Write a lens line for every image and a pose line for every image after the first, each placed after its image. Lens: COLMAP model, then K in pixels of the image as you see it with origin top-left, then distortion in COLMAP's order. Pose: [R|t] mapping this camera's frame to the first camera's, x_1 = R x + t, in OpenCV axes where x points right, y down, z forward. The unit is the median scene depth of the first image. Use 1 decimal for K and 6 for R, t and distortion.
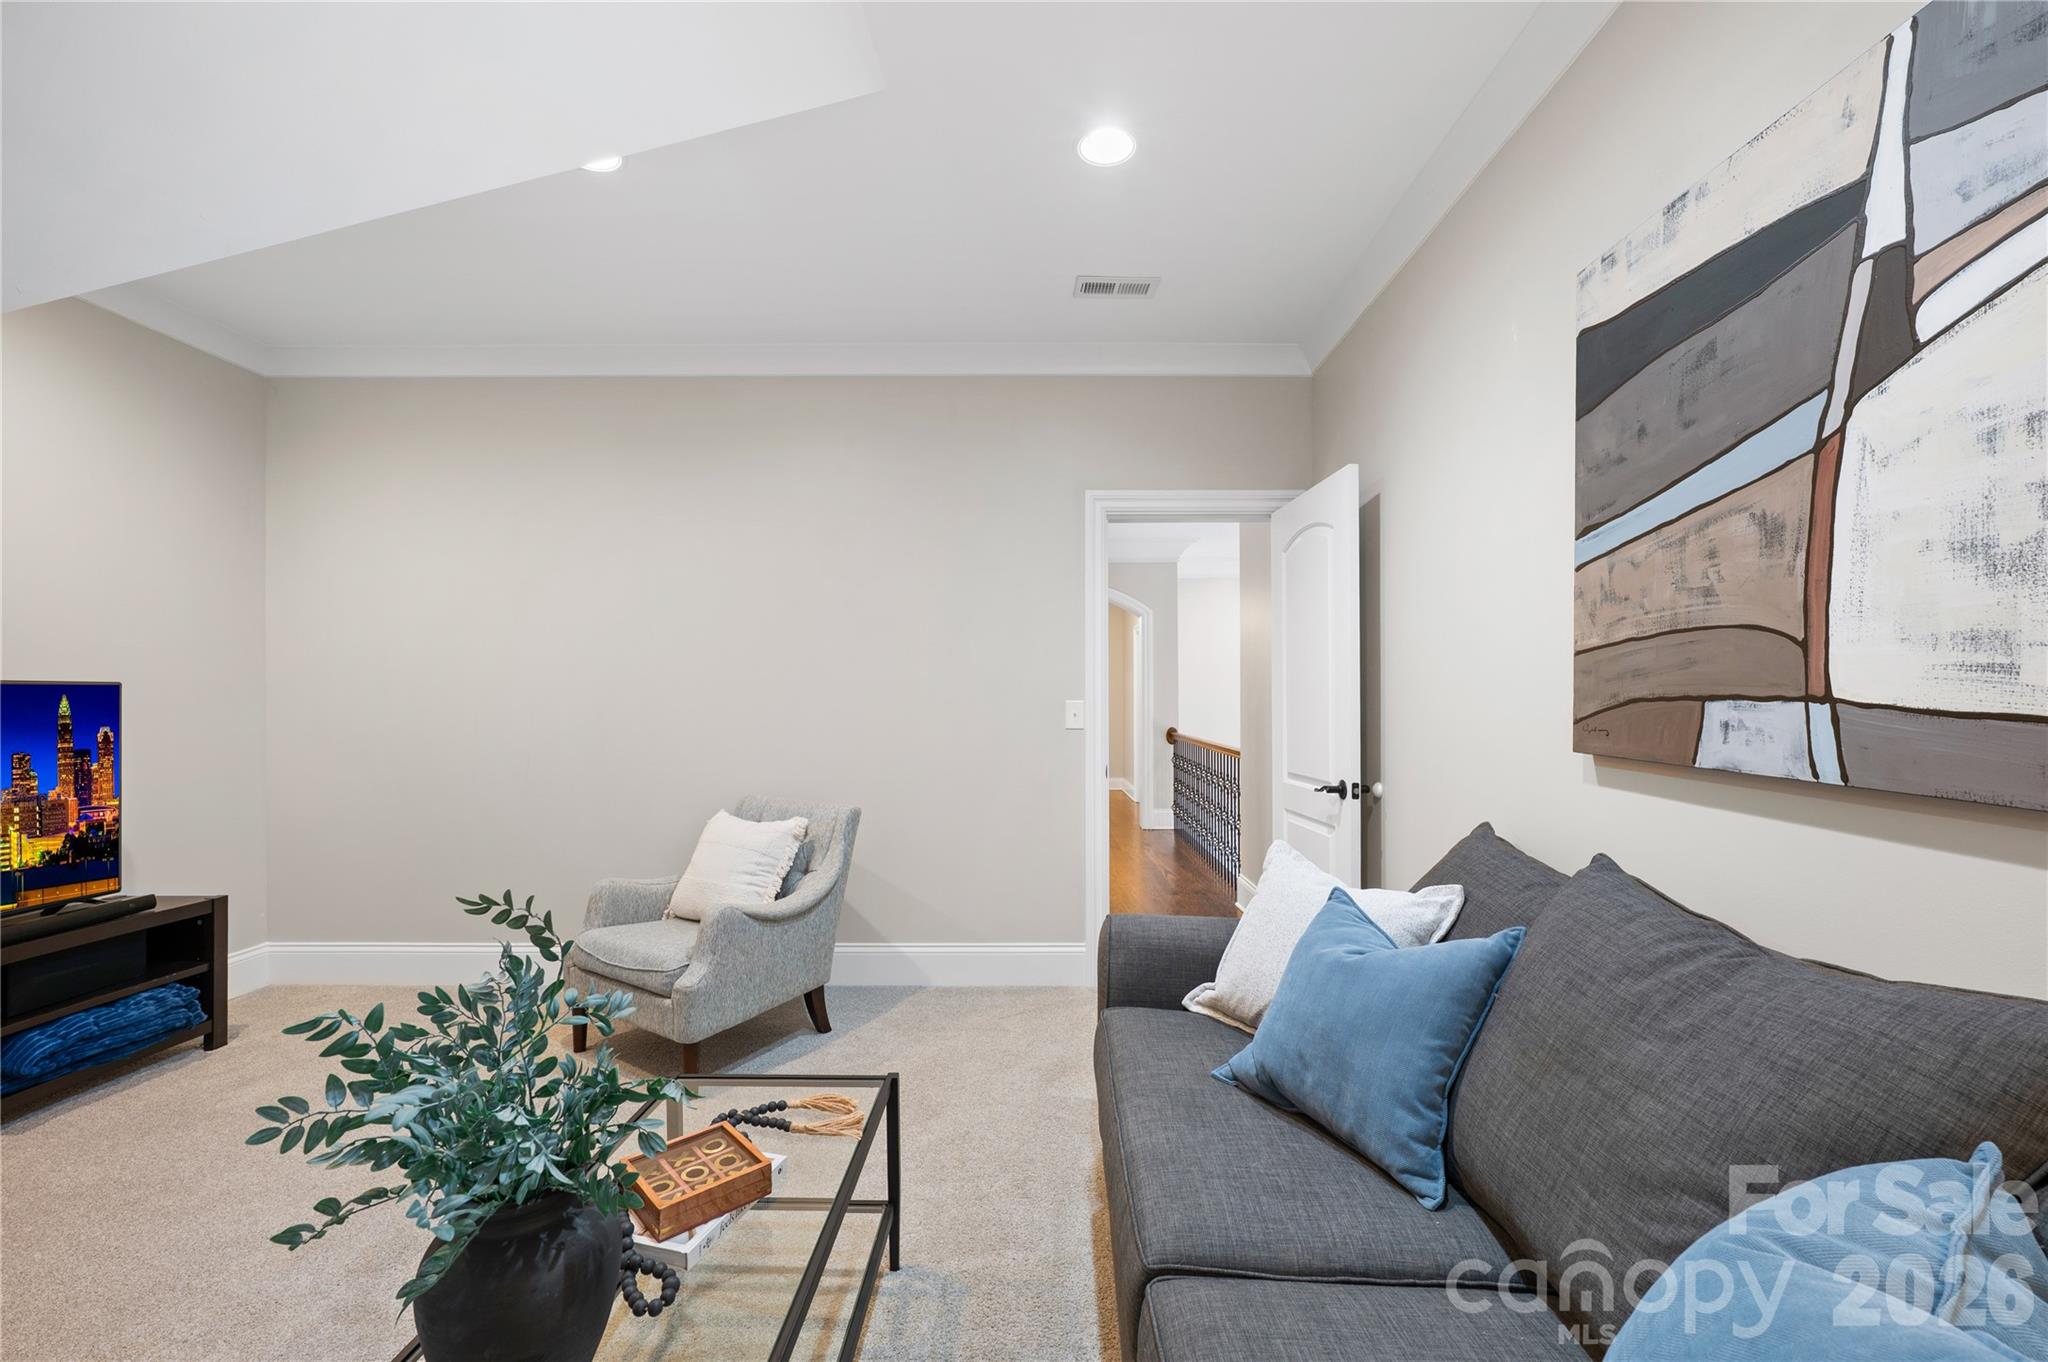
lens RADIAL K [[819.2, 0, 1022.3], [0, 819.2, 691.4], [0, 0, 1]] dist [-0.000605, -0.000398]
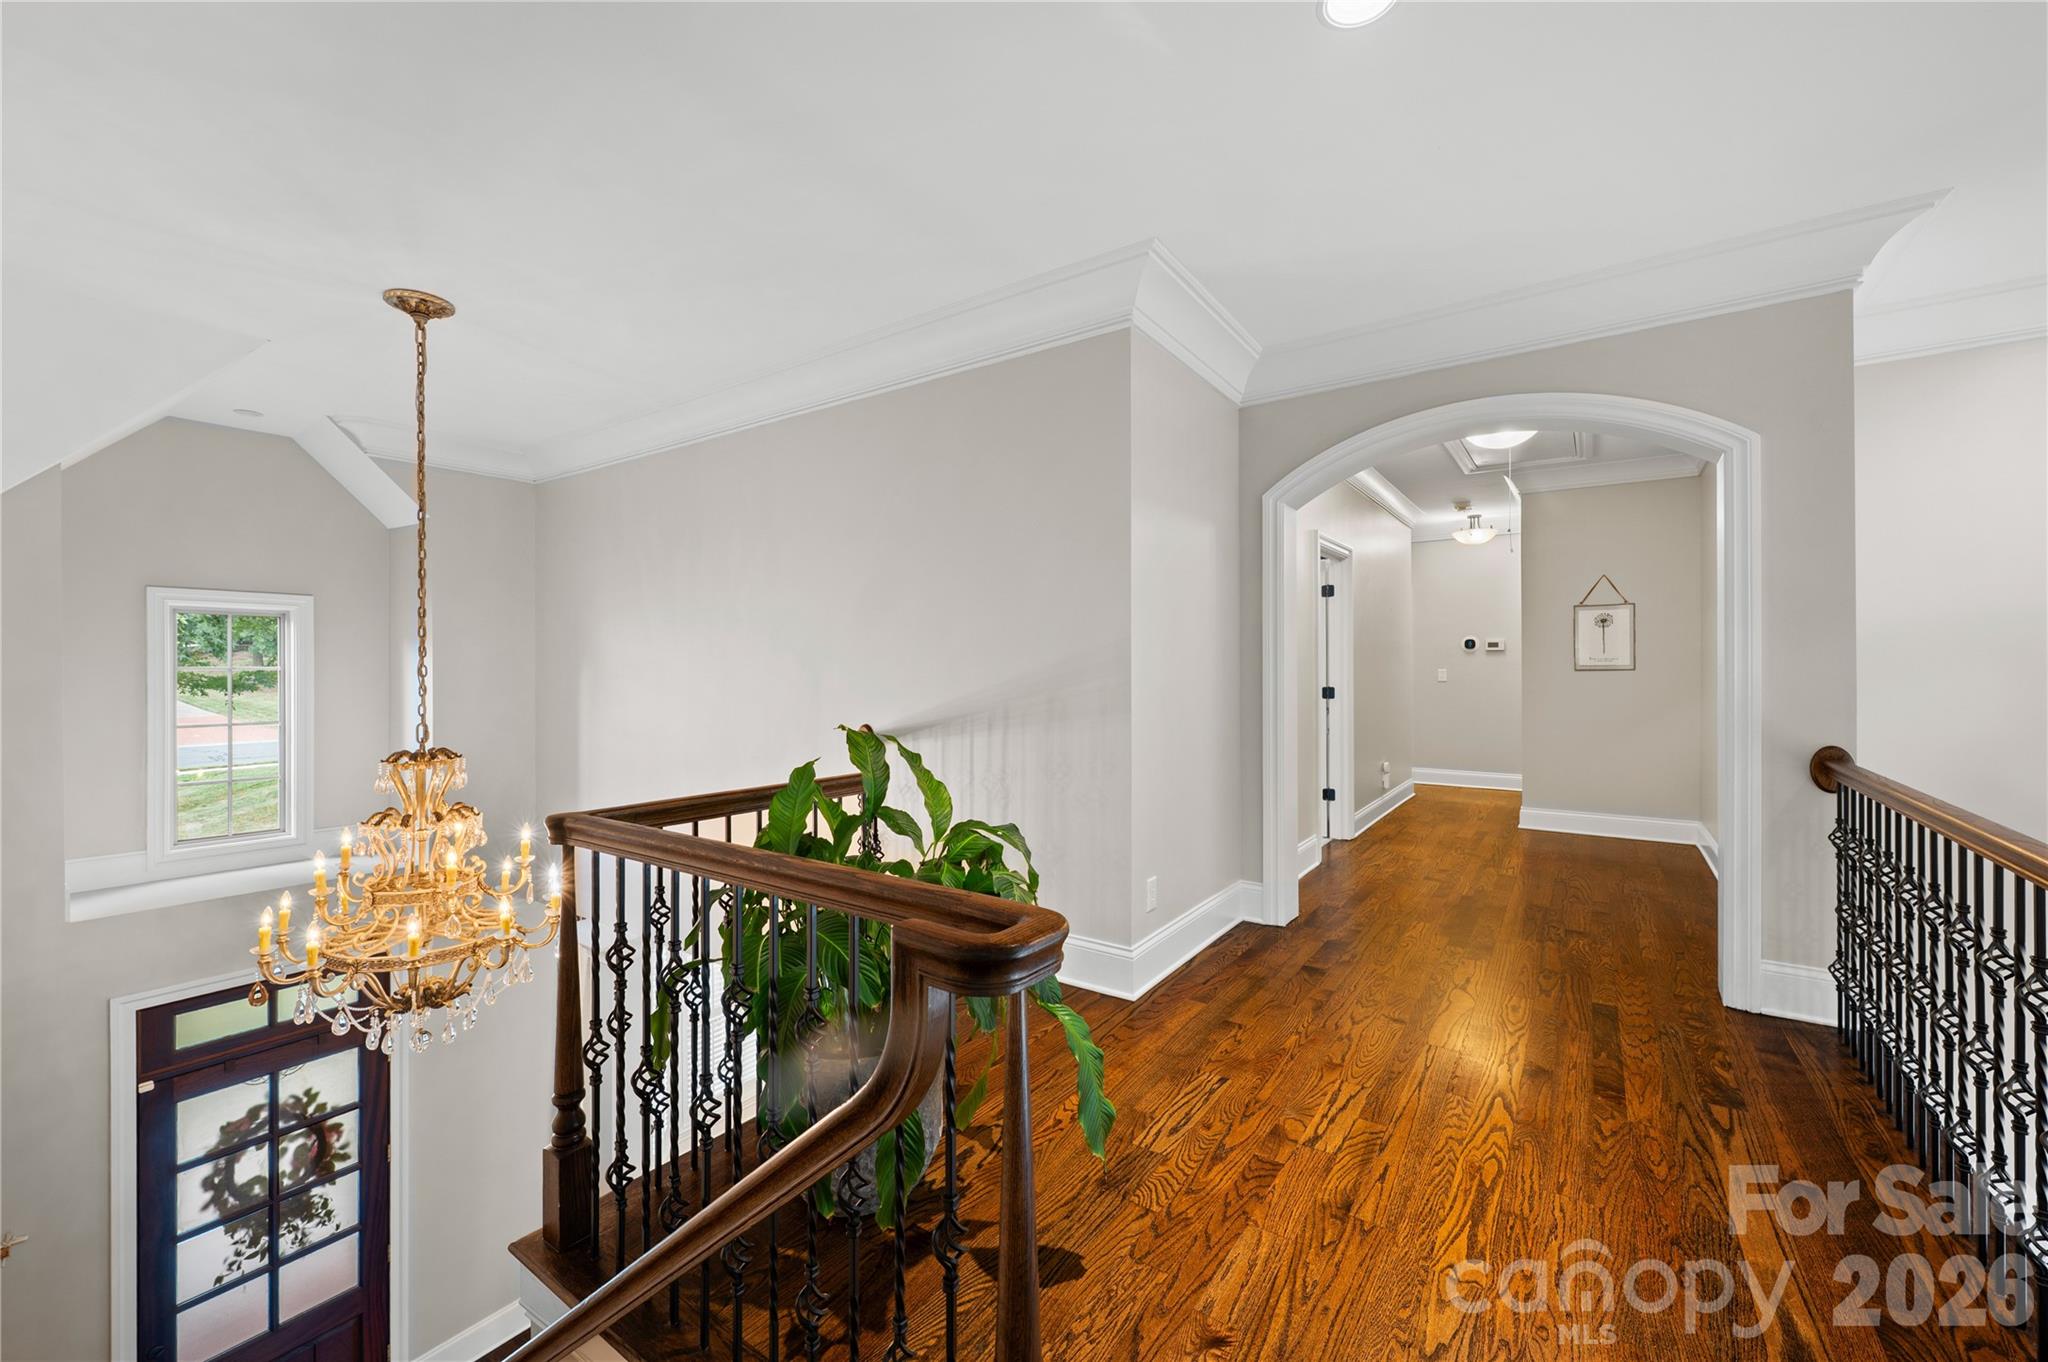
lens RADIAL K [[819.2, 0, 1020.4], [0, 819.2, 678.8], [0, 0, 1]] dist [-0.000605, -0.000398]
pose [[0.823383, 0.000781, -0.567486, 0.092546], [0.003174, 0.999977, 0.005981, 0.009855], [0.567477, -0.006726, 0.823362, 0.496007]]
